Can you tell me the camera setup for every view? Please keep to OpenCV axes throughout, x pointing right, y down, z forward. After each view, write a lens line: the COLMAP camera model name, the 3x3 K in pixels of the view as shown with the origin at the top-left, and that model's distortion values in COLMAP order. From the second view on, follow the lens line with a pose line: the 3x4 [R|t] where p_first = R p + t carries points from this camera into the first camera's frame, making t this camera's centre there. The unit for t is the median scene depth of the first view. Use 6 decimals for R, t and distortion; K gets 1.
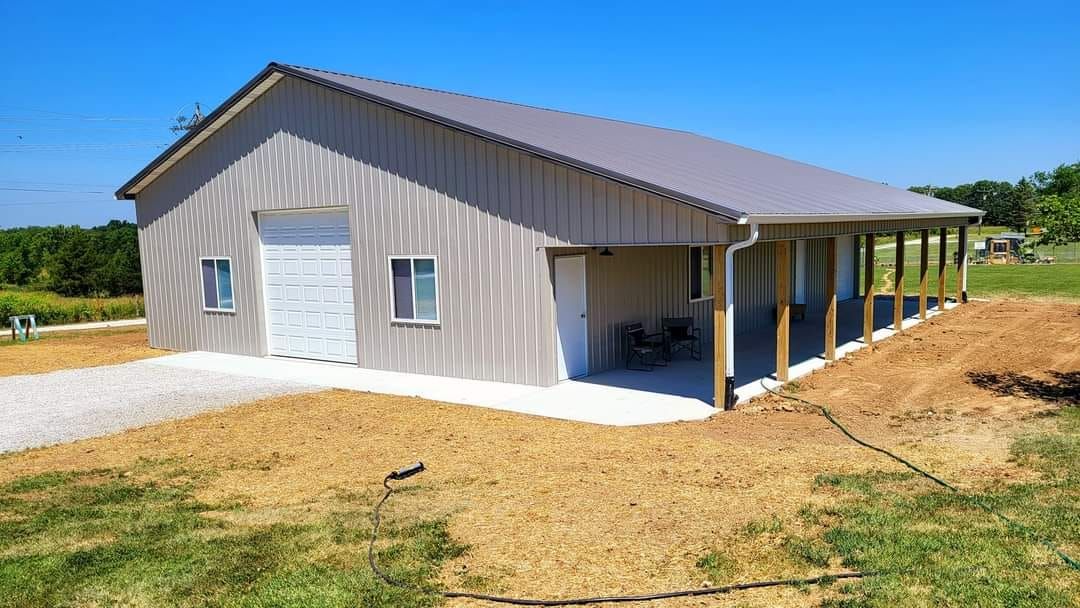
lens RADIAL K [[804.6, 0, 543.7], [0, 804.6, 336.2], [0, 0, 1]] dist [0.003188, 0.005321]
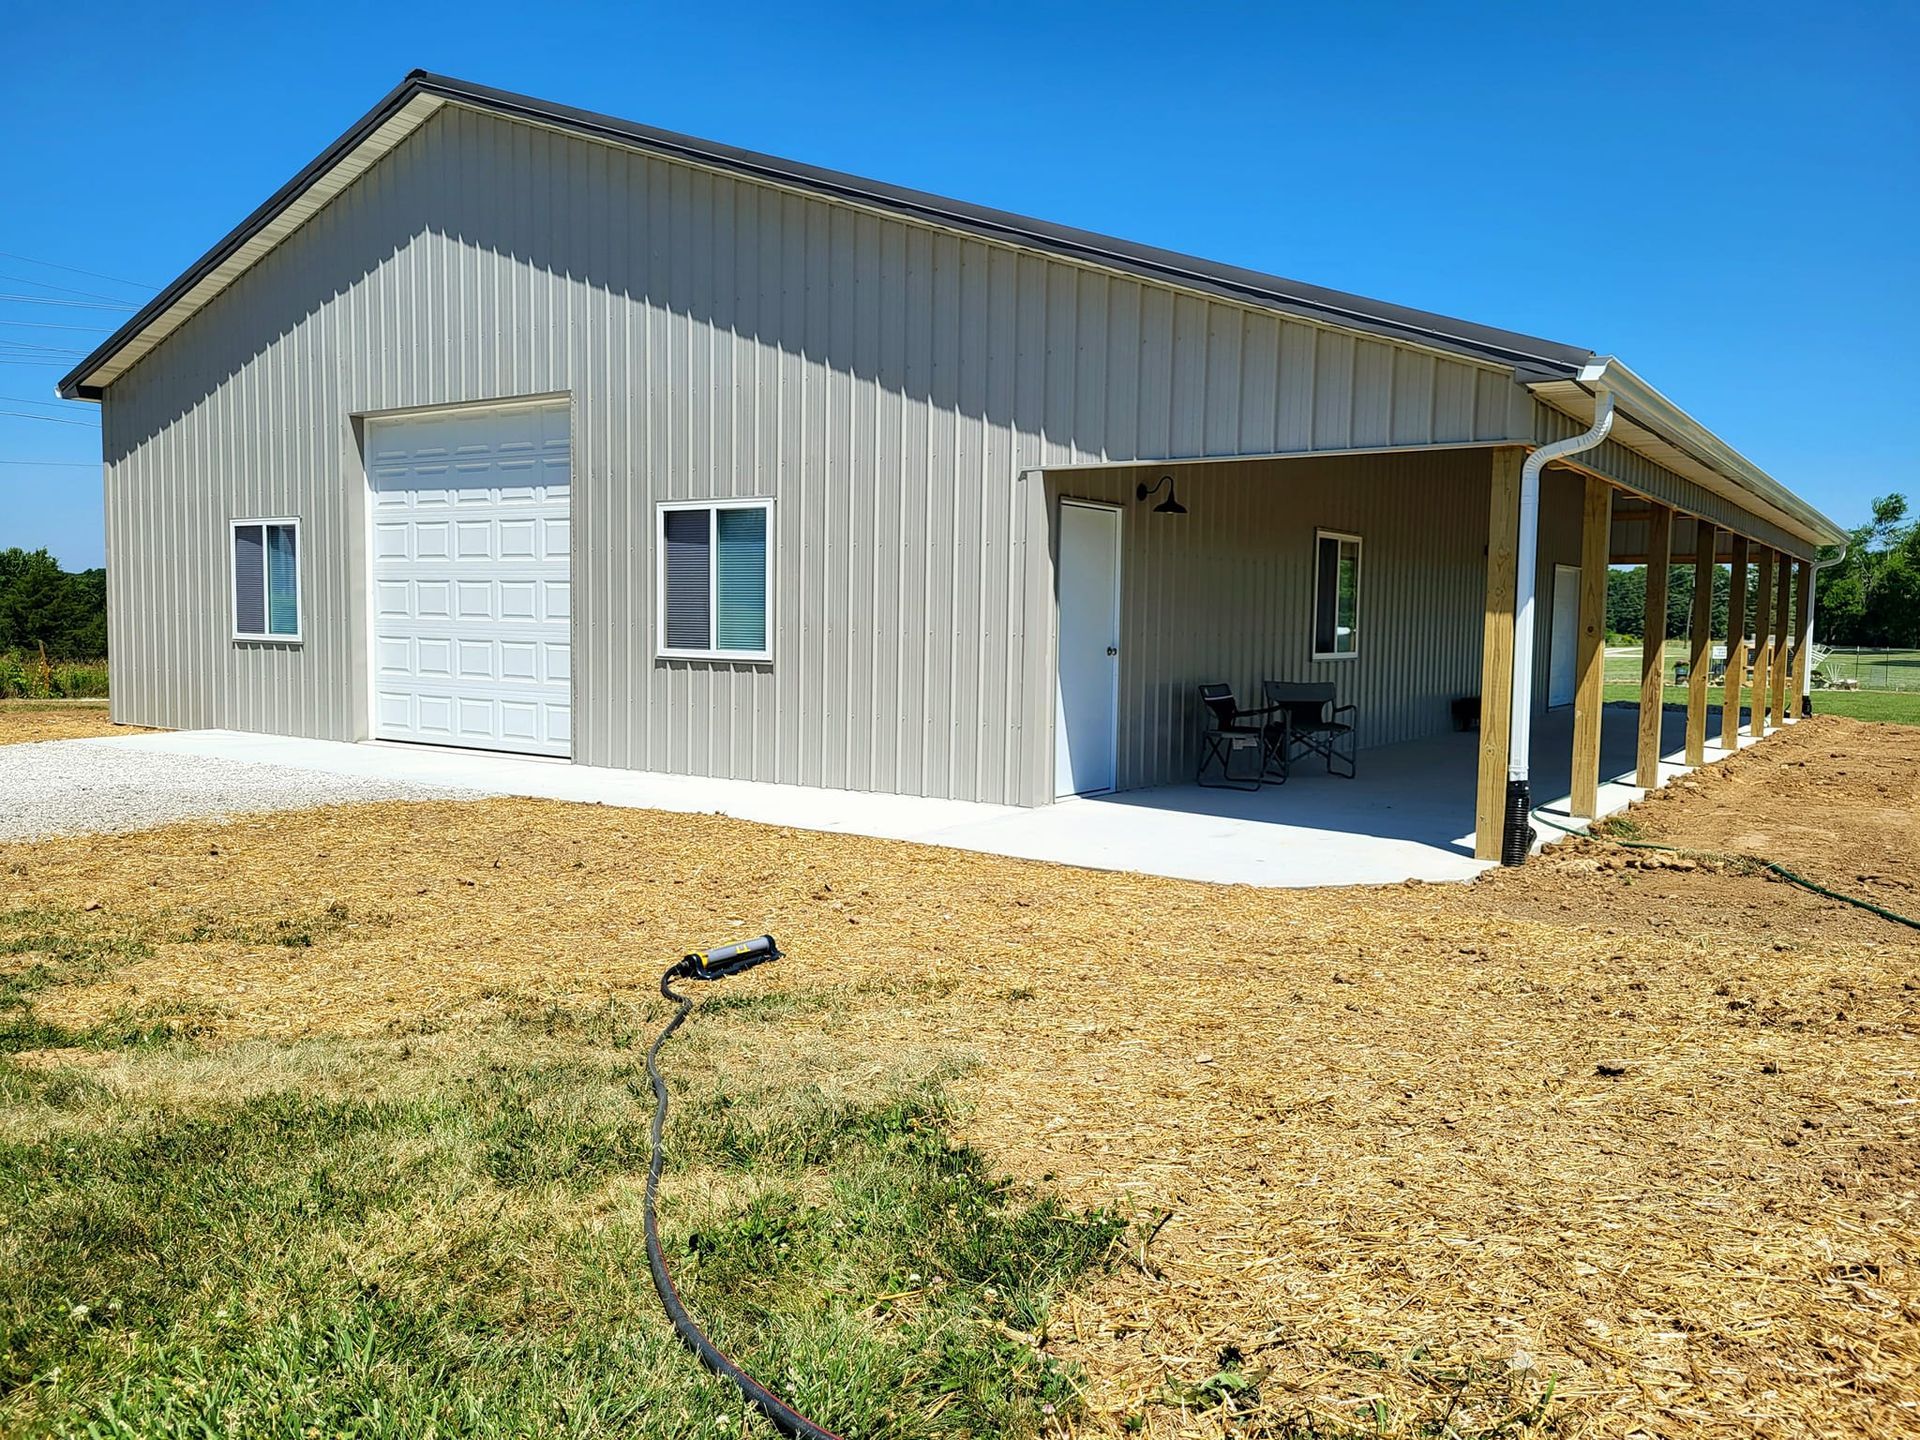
lens RADIAL K [[1470.4, 0, 960.0], [0, 1470.4, 720.0], [0, 0, 1]] dist [0.009964, -0.005273]
pose [[0.998425, 0.043680, 0.035194, -0.071836], [-0.041808, 0.997756, -0.052296, 0.069926], [-0.037399, 0.050742, 0.998011, 0.280219]]
